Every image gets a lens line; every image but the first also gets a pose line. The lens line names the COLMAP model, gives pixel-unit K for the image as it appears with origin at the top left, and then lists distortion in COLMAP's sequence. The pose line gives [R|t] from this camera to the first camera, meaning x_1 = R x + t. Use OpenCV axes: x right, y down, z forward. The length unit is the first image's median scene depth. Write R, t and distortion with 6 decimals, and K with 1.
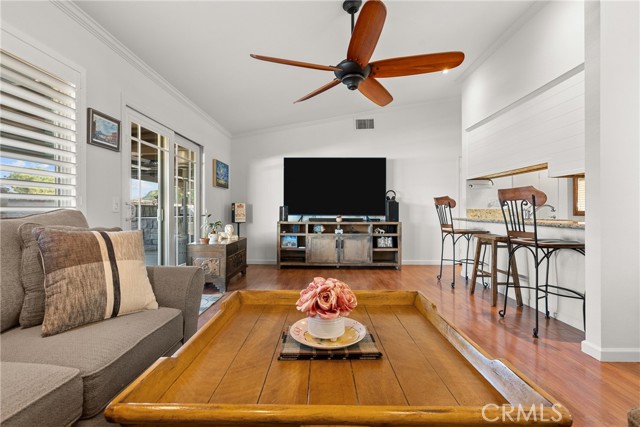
lens RADIAL K [[293.4, 0, 318.9], [0, 293.4, 210.9], [0, 0, 1]] dist [-0.006014, 0.004350]
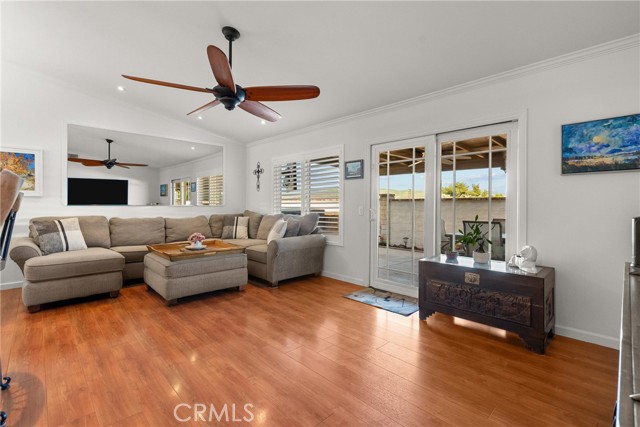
lens RADIAL K [[293.4, 0, 318.7], [0, 293.4, 210.2], [0, 0, 1]] dist [-0.006014, 0.004350]
pose [[-0.705859, 0.020517, -0.708056, 0.322500], [0.002970, 0.999657, 0.026006, -0.031297], [0.708347, 0.016253, -0.705678, 0.965247]]
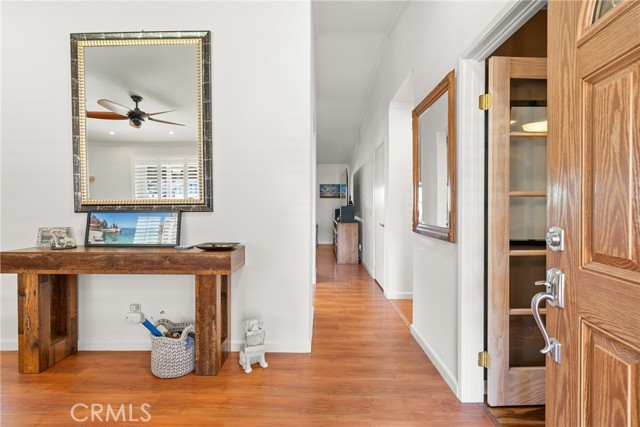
lens RADIAL K [[293.4, 0, 317.5], [0, 293.4, 206.9], [0, 0, 1]] dist [-0.006014, 0.004350]
pose [[0.032557, 0.002380, -0.999467, 1.422930], [-0.006482, 0.999977, 0.002170, -0.038013], [0.999449, 0.006408, 0.032572, 0.822728]]
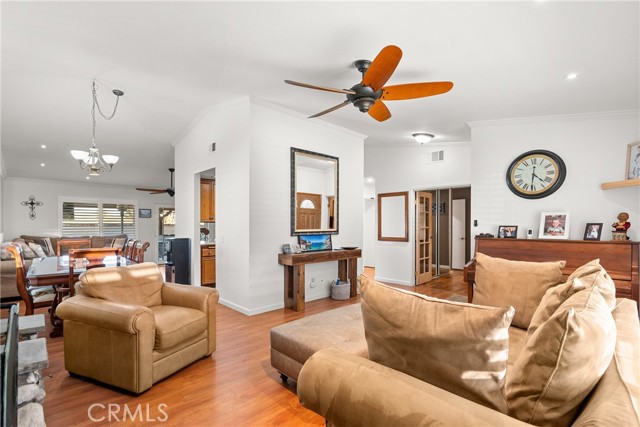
lens RADIAL K [[293.4, 0, 317.9], [0, 293.4, 224.6], [0, 0, 1]] dist [-0.006014, 0.004350]
pose [[0.712311, 0.003749, -0.701854, 1.639562], [-0.006874, 0.999975, -0.001636, -0.059756], [0.701830, 0.005990, 0.712319, -0.070235]]
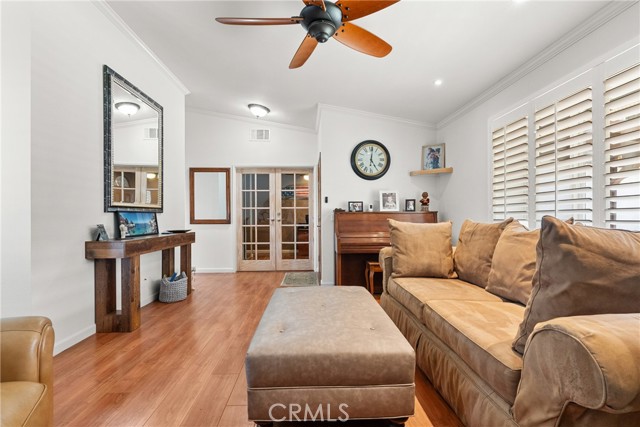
lens RADIAL K [[293.4, 0, 314.3], [0, 293.4, 215.7], [0, 0, 1]] dist [-0.006014, 0.004350]
pose [[0.998319, 0.001964, 0.057917, 1.323200], [-0.001434, 0.999957, -0.009191, -0.016261], [-0.057933, 0.009092, 0.998279, -0.053541]]
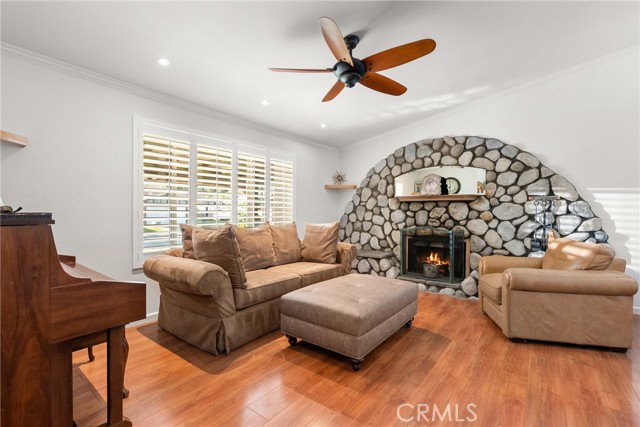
lens RADIAL K [[293.4, 0, 319.6], [0, 293.4, 214.4], [0, 0, 1]] dist [-0.006014, 0.004350]
pose [[-0.818206, -0.004899, 0.574904, 1.115763], [0.000042, 0.999963, 0.008580, -0.039297], [-0.574925, 0.007045, -0.818176, 0.754139]]
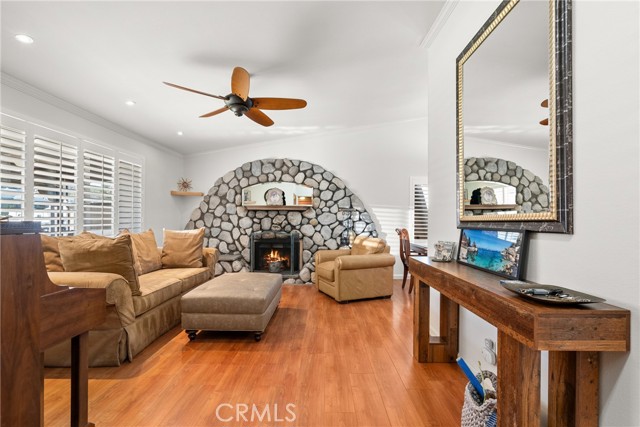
lens RADIAL K [[293.4, 0, 322.3], [0, 293.4, 220.0], [0, 0, 1]] dist [-0.006014, 0.004350]
pose [[-0.999424, -0.003161, -0.033799, 1.205816], [-0.003347, 0.999979, 0.005472, -0.041400], [0.033781, 0.005582, -0.999414, 0.918934]]
